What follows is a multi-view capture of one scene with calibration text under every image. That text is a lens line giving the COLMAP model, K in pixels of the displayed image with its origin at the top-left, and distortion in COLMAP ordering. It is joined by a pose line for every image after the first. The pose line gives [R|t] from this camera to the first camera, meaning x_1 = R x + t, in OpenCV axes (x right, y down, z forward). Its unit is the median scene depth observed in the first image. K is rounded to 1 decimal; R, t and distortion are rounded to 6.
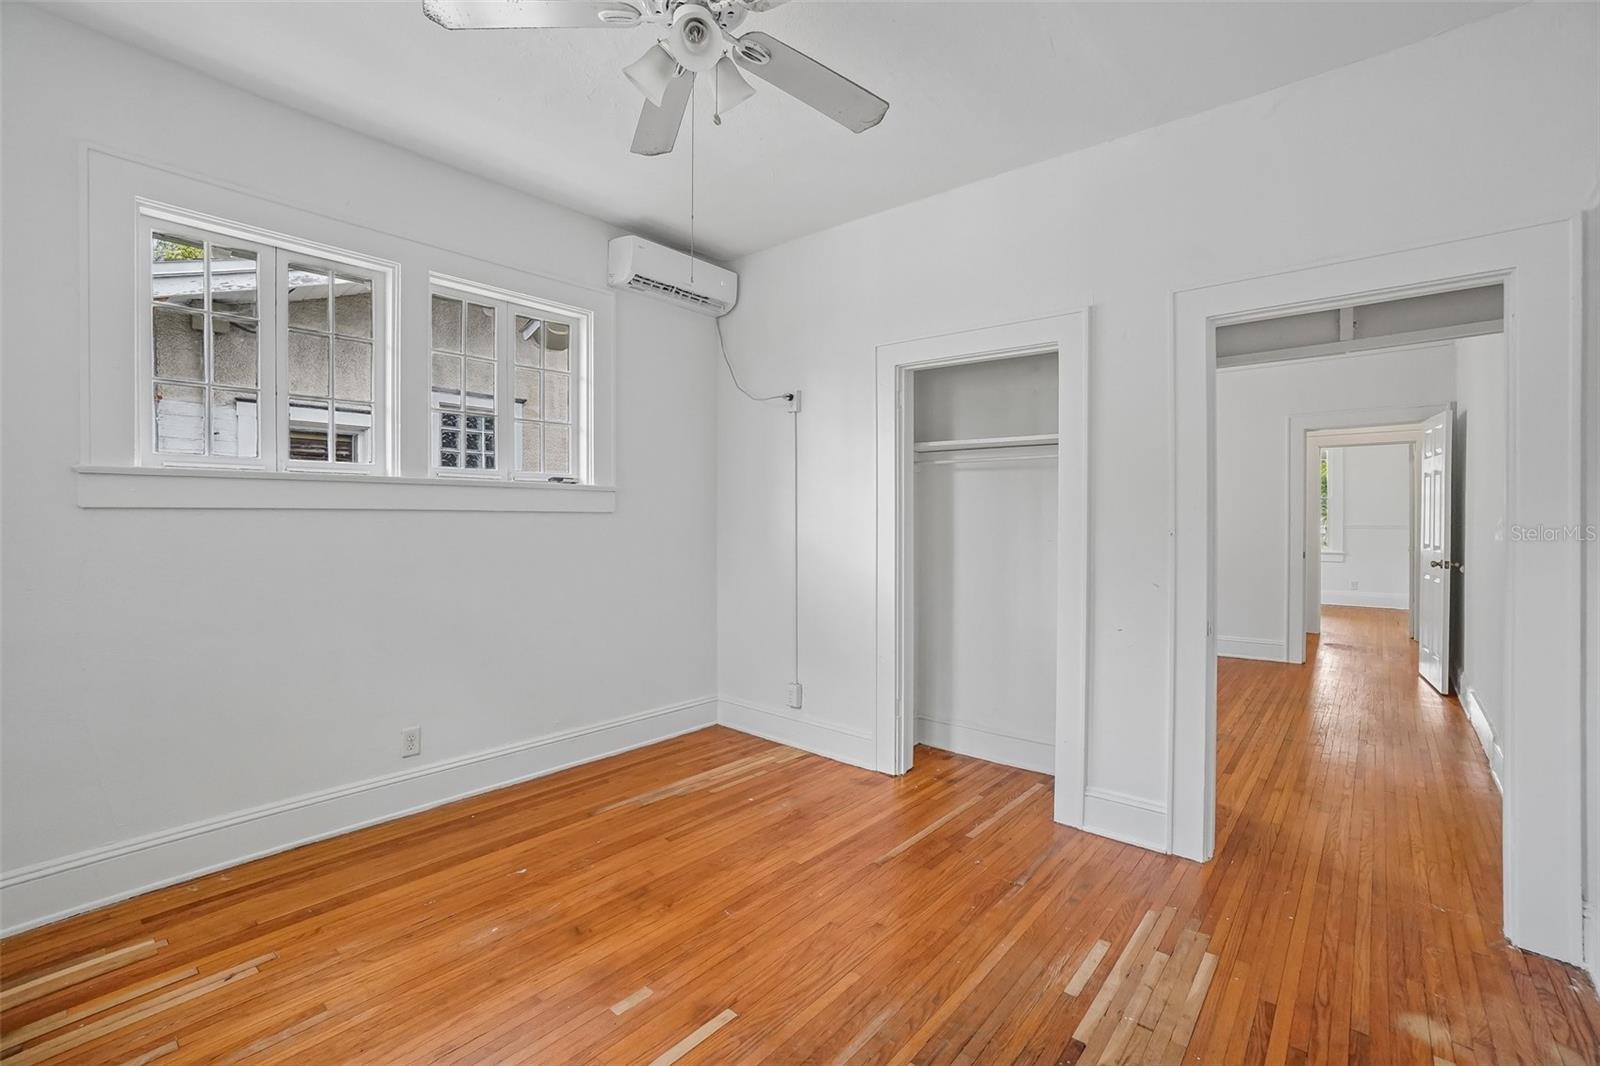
lens RADIAL K [[718.1, 0, 798.7], [0, 718.1, 523.0], [0, 0, 1]] dist [-0.047894, 0.019820]
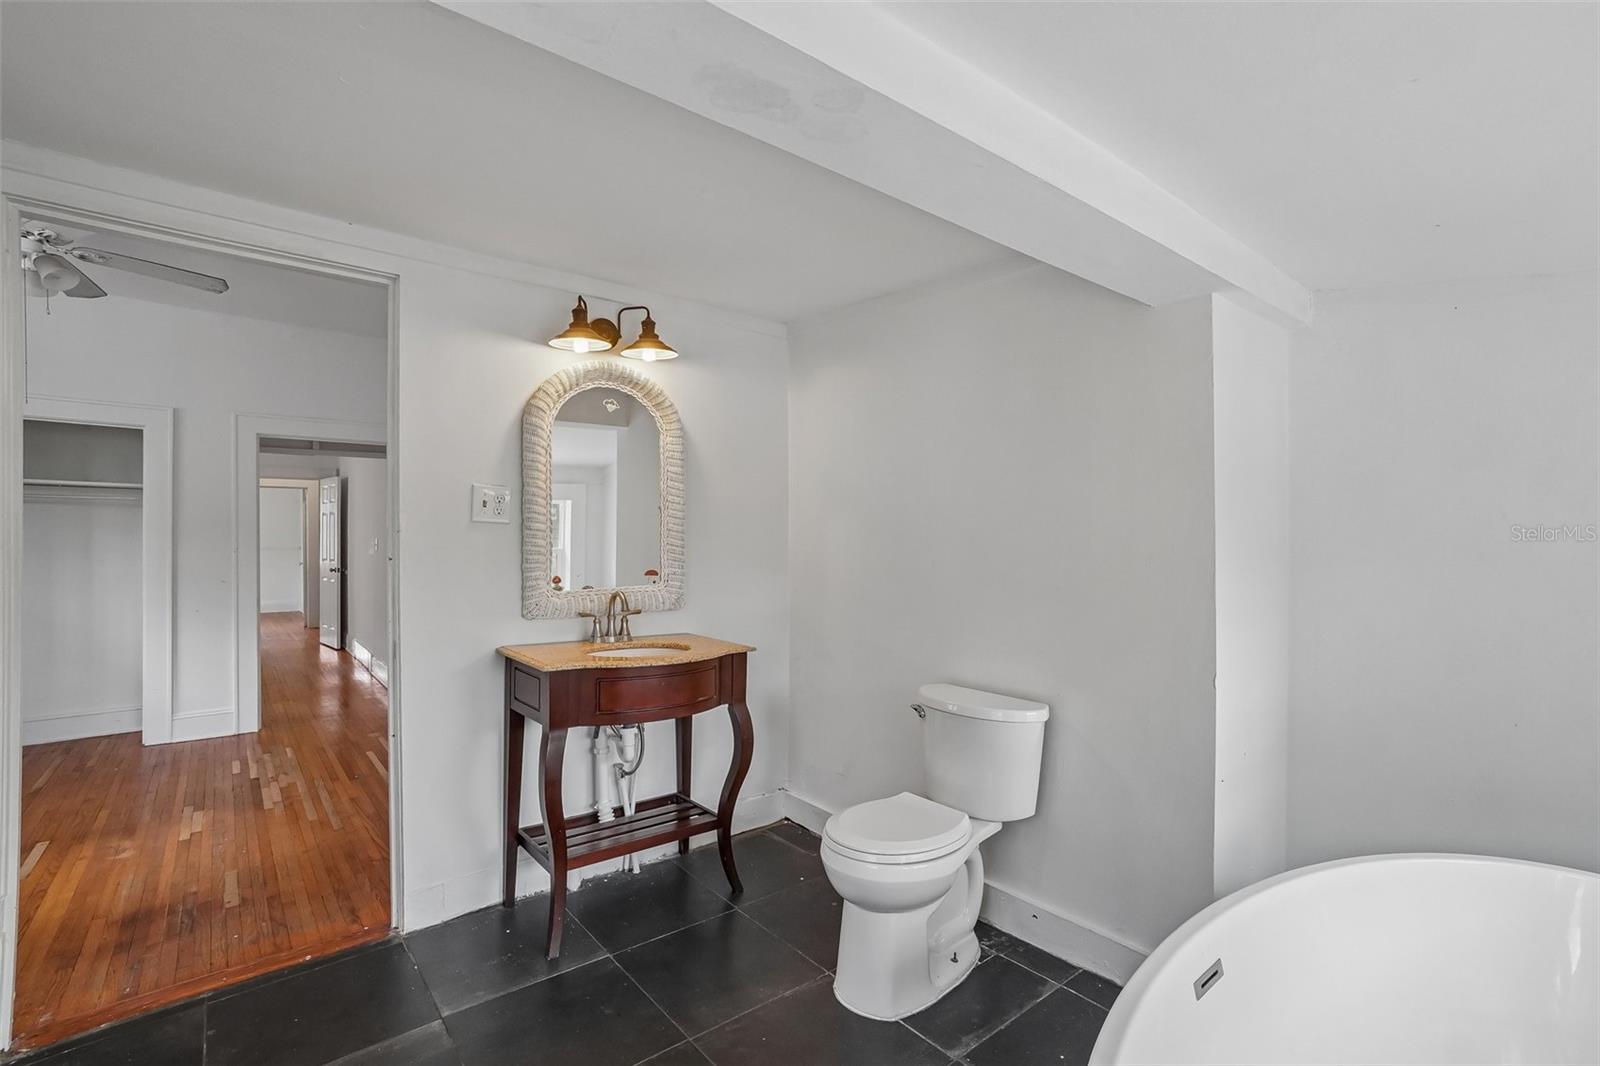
lens RADIAL K [[718.1, 0, 795.2], [0, 718.1, 539.1], [0, 0, 1]] dist [-0.047894, 0.019820]
pose [[0.197959, 0.002285, 0.980208, -0.488398], [0.008815, 0.999953, -0.004112, 0.002827], [-0.980171, 0.009454, 0.197929, -0.381451]]
